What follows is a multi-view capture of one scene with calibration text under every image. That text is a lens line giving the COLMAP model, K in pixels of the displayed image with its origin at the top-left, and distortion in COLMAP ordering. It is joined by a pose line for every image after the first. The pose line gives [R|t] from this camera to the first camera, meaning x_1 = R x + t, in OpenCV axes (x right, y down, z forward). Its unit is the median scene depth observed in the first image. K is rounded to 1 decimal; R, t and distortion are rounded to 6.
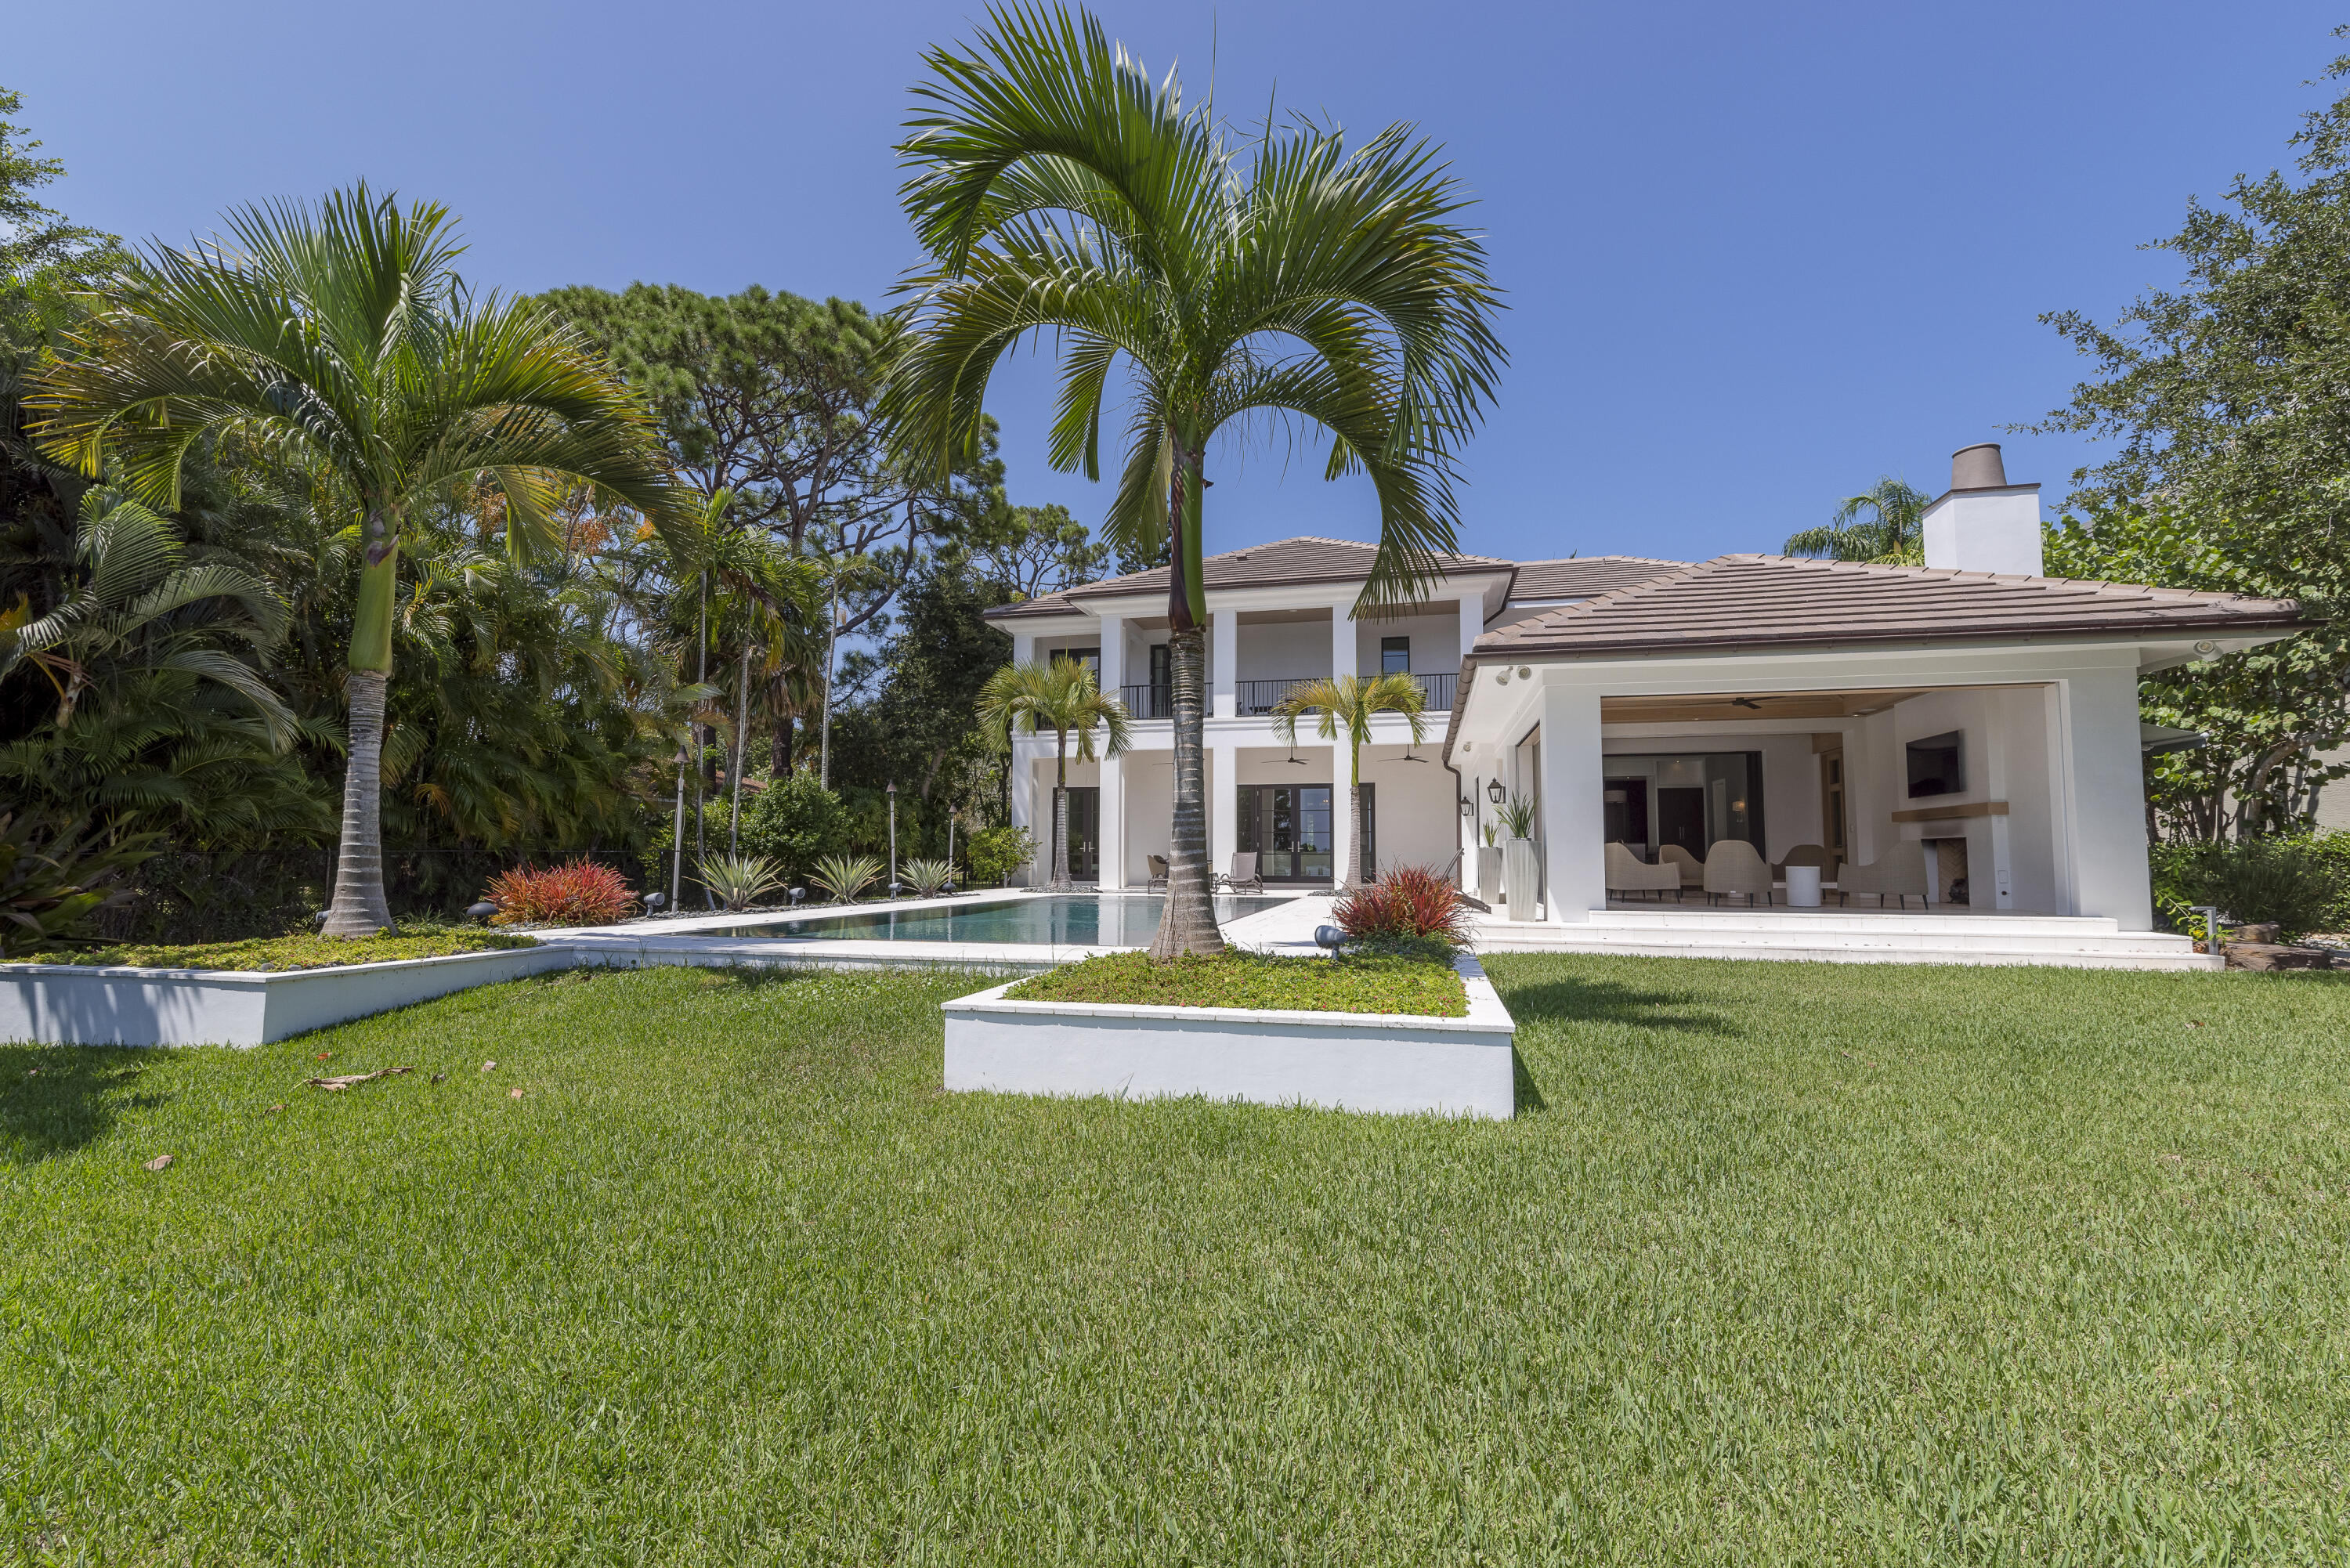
lens RADIAL K [[1005.5, 0, 1175.0], [0, 1005.5, 784.0], [0, 0, 1]] dist [-0.000293, 0.000948]
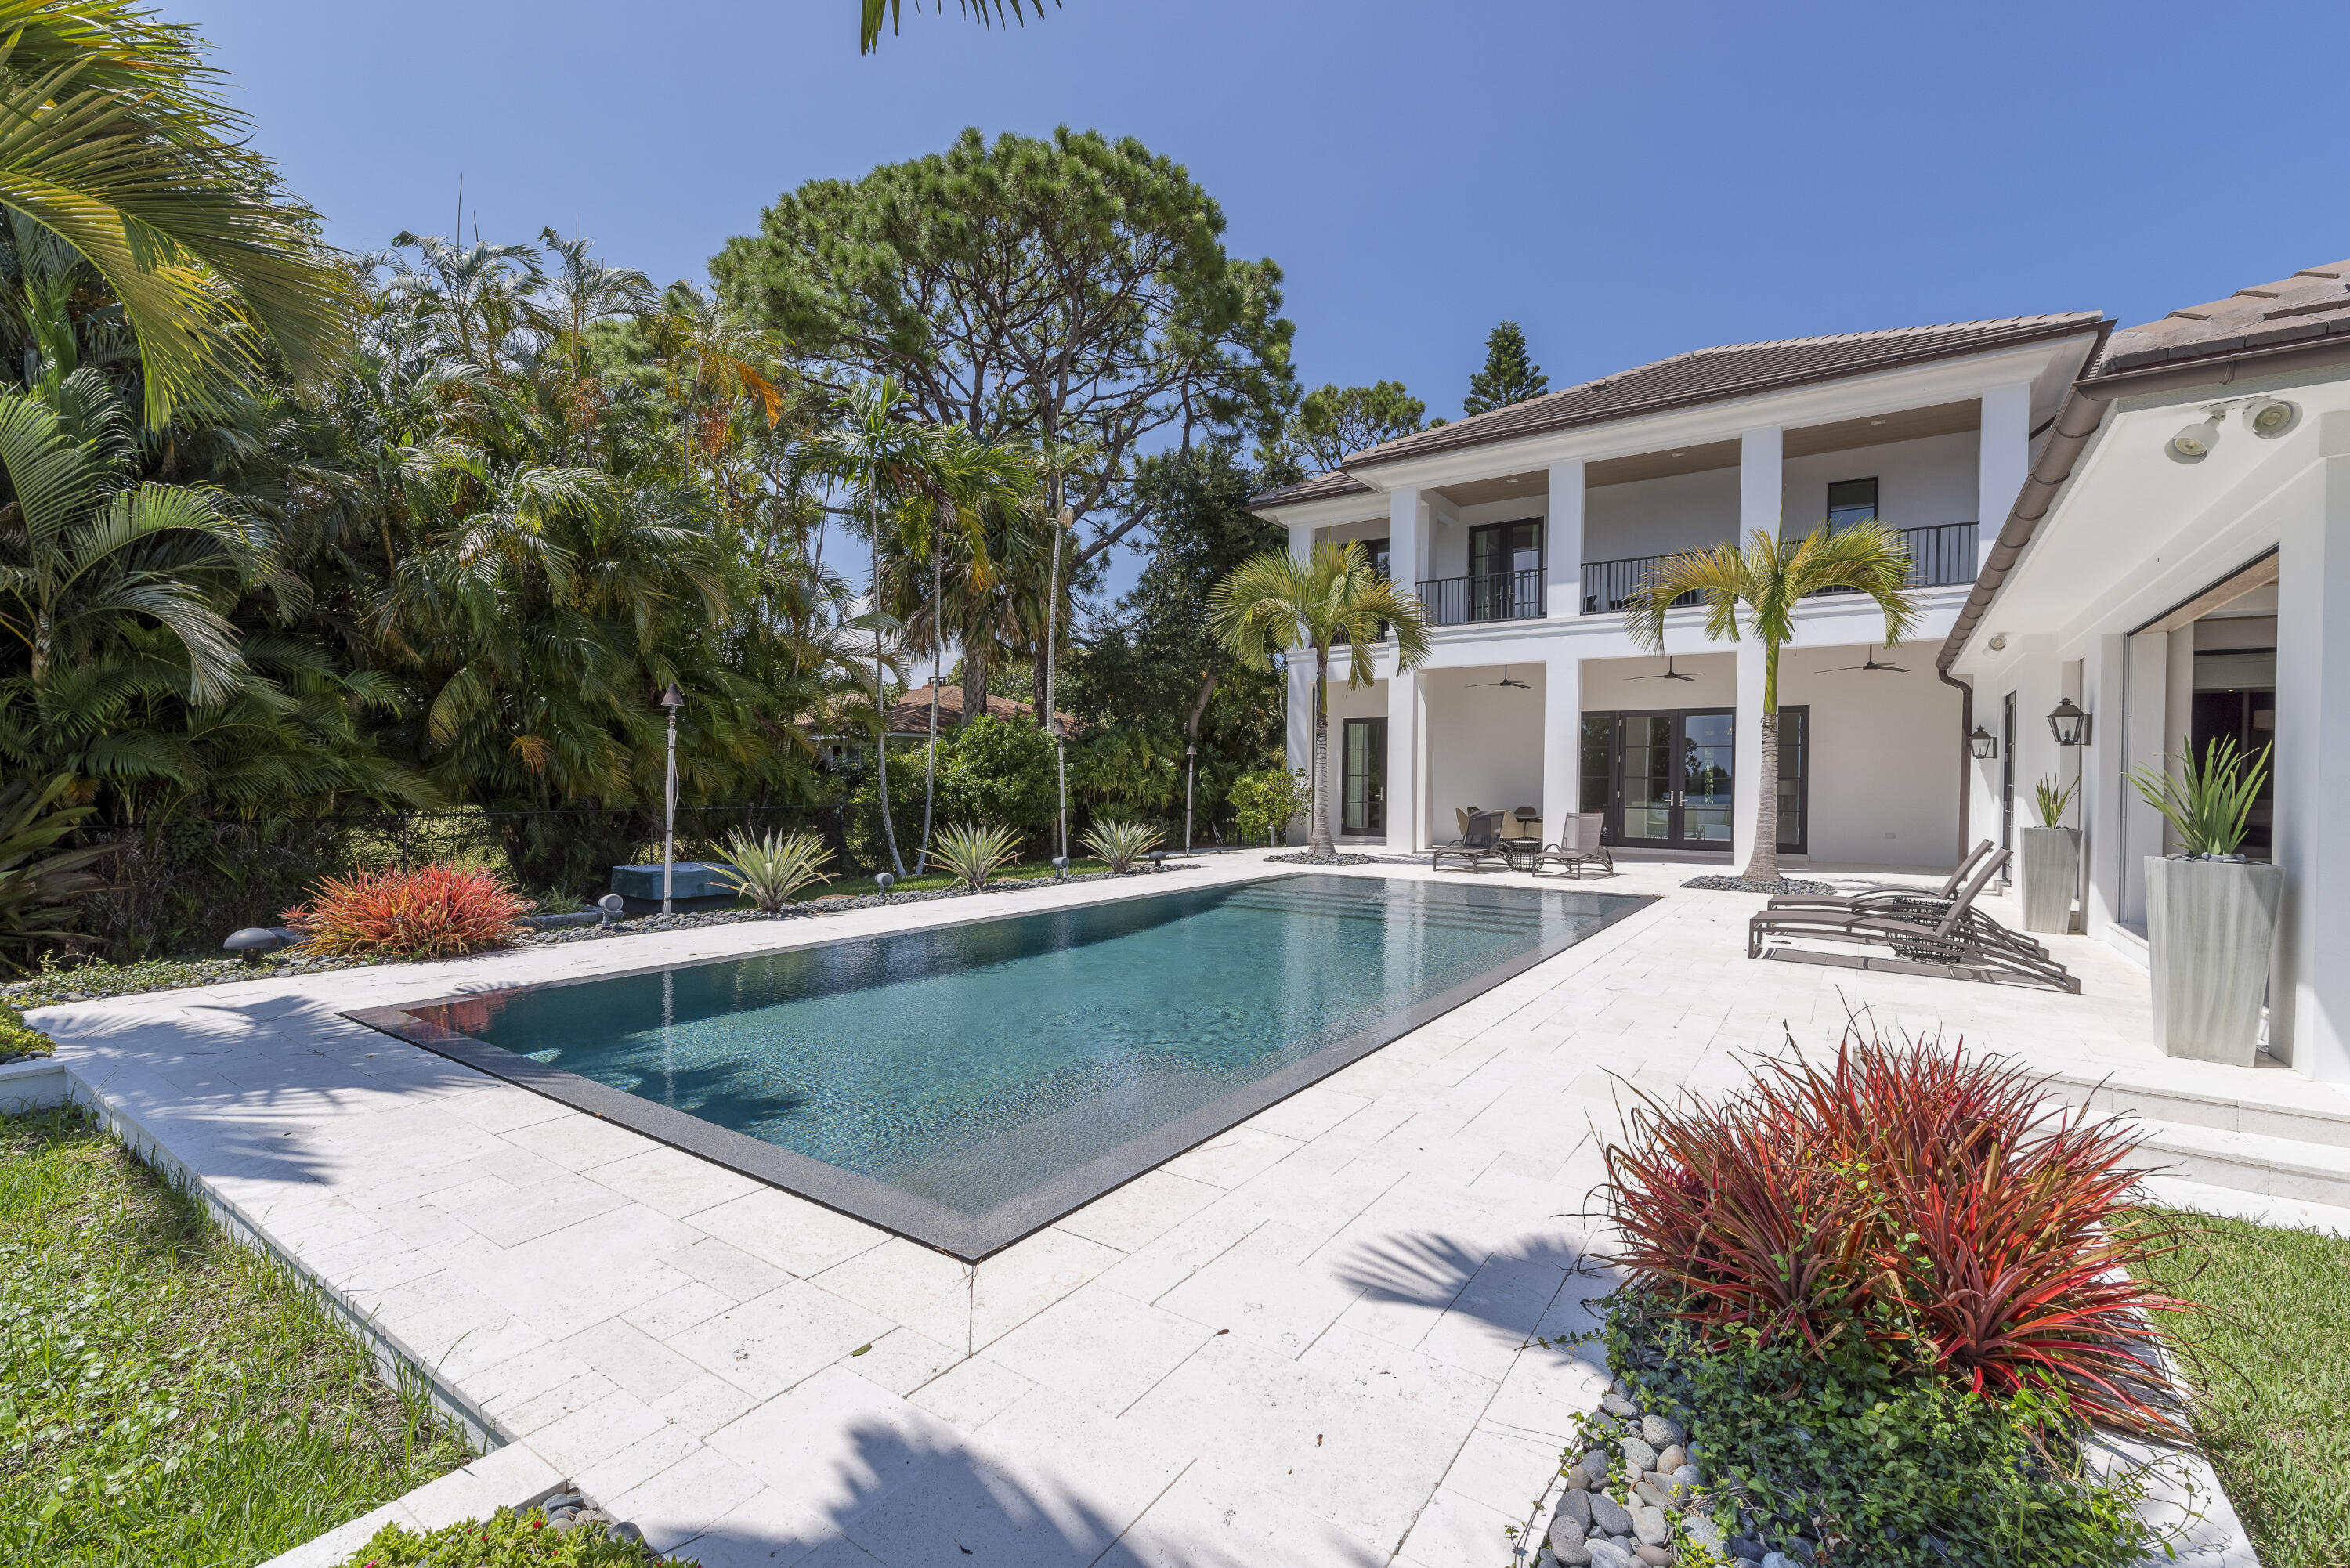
lens RADIAL K [[997.5, 0, 1171.4], [0, 997.5, 792.5], [0, 0, 1]] dist [-0.002029, 0.000370]
pose [[0.928977, 0.011366, -0.369963, 0.055597], [0.020315, 0.996456, 0.081622, -0.006589], [0.369579, -0.083341, 0.925454, 0.250517]]
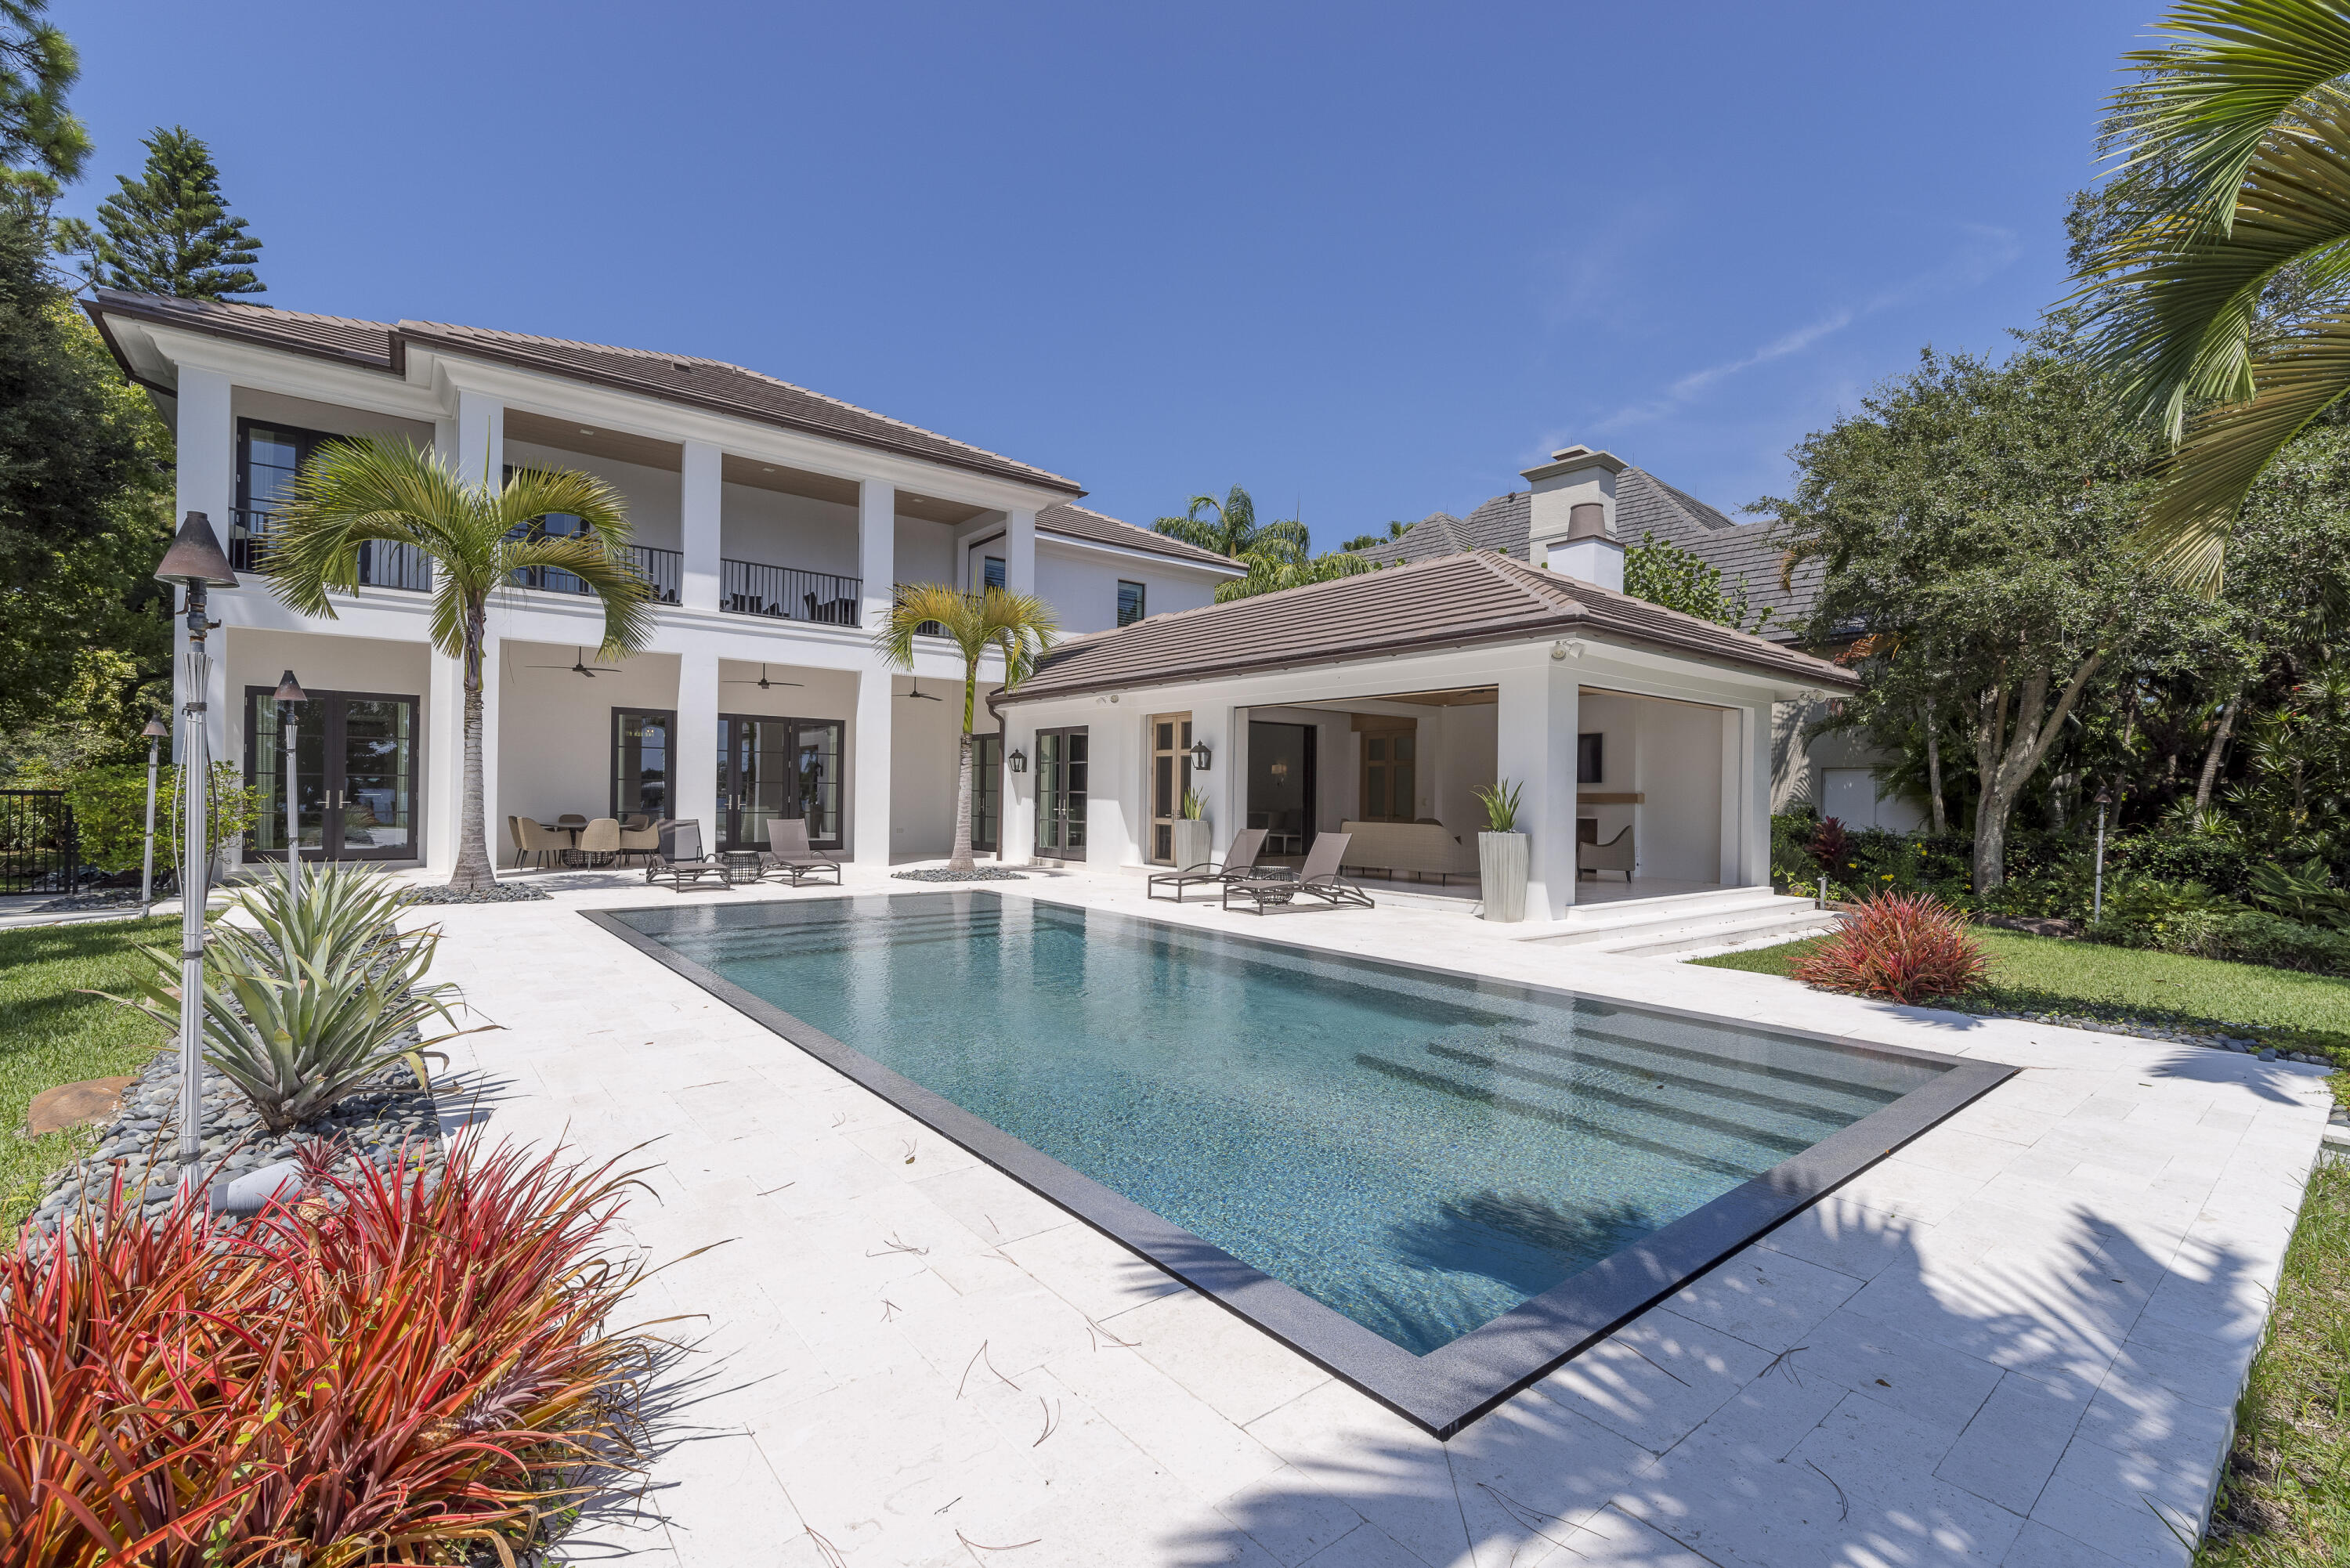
lens RADIAL K [[1005.5, 0, 1175.0], [0, 1005.5, 784.0], [0, 0, 1]] dist [-0.000293, 0.000948]
pose [[0.615651, 0.013786, 0.787898, -0.287440], [-0.072988, 0.996547, 0.039595, -0.000998], [-0.784631, -0.081884, 0.614531, 0.356028]]
